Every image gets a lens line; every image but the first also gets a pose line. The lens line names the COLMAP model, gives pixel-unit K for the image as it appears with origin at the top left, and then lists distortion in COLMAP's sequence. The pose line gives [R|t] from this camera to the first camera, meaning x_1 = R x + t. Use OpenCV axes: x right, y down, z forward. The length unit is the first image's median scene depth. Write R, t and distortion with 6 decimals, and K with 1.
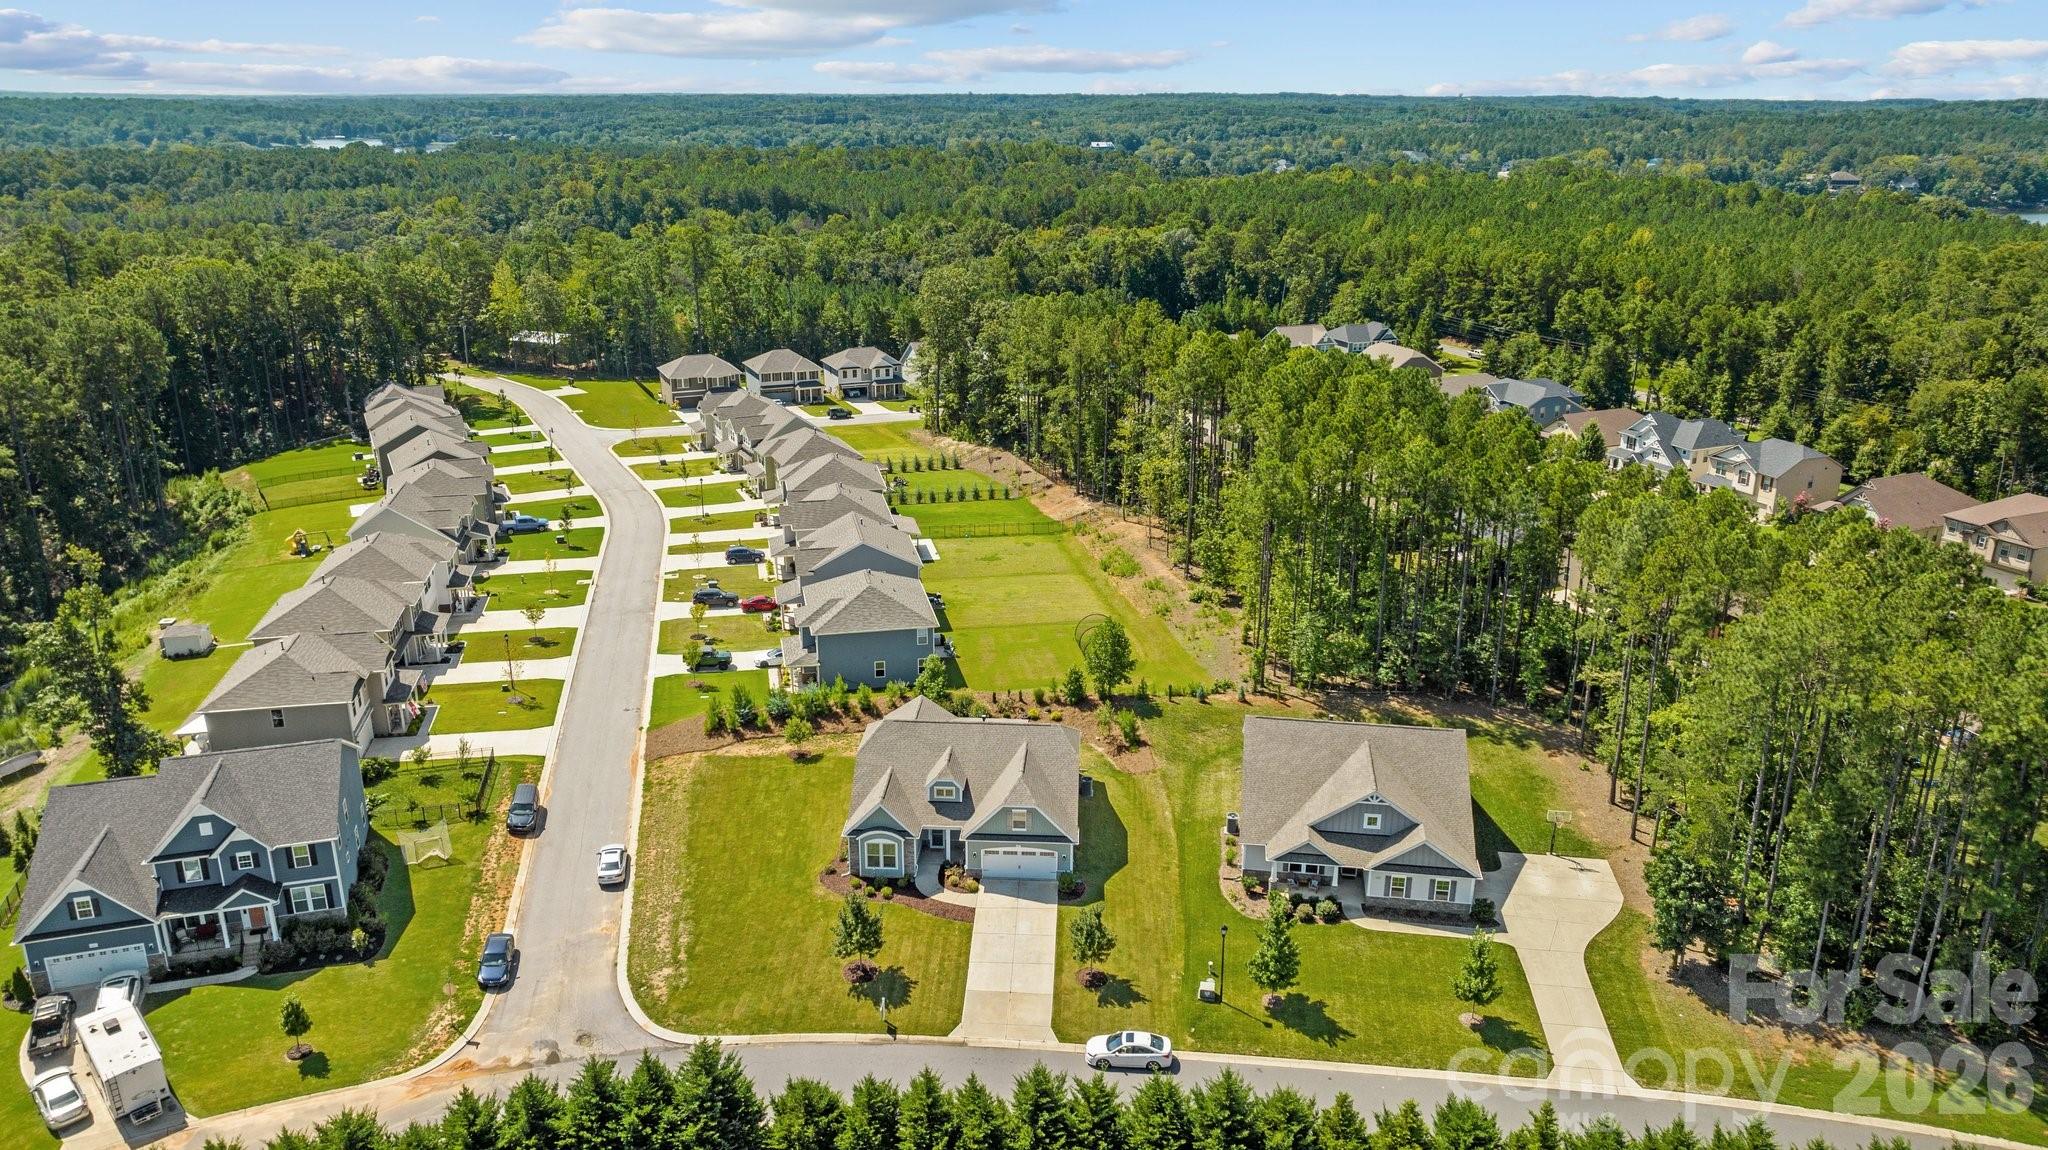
lens RADIAL K [[1456.2, 0, 1030.9], [0, 1456.2, 575.3], [0, 0, 1]] dist [-0.021303, 0.006148]
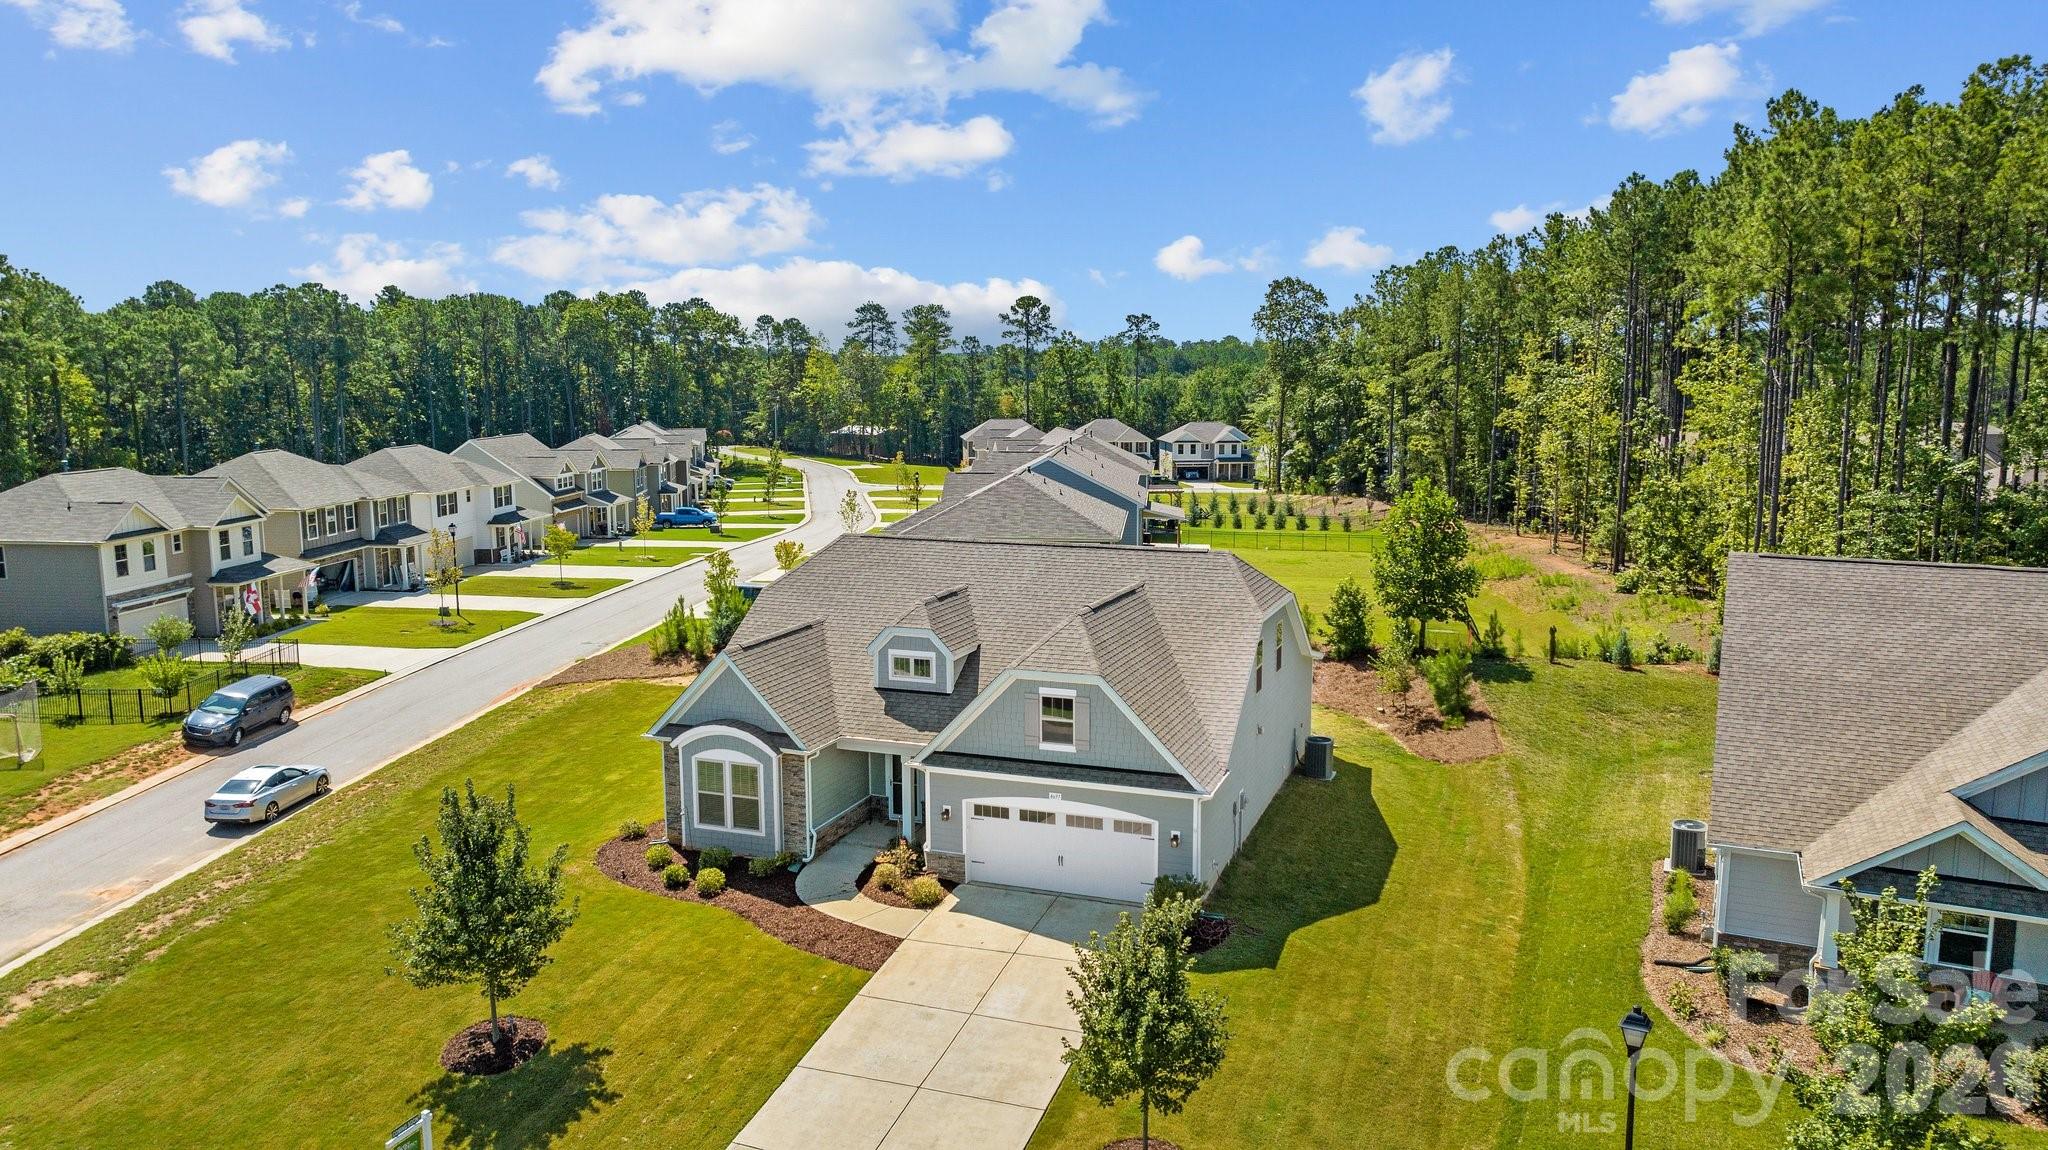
lens RADIAL K [[1456.2, 0, 1030.9], [0, 1456.2, 575.3], [0, 0, 1]] dist [-0.021303, 0.006148]
pose [[0.954612, 0.040129, -0.295138, 0.082894], [-0.091827, 0.982268, -0.163456, 0.173126], [0.283345, 0.183138, 0.941369, 0.577979]]
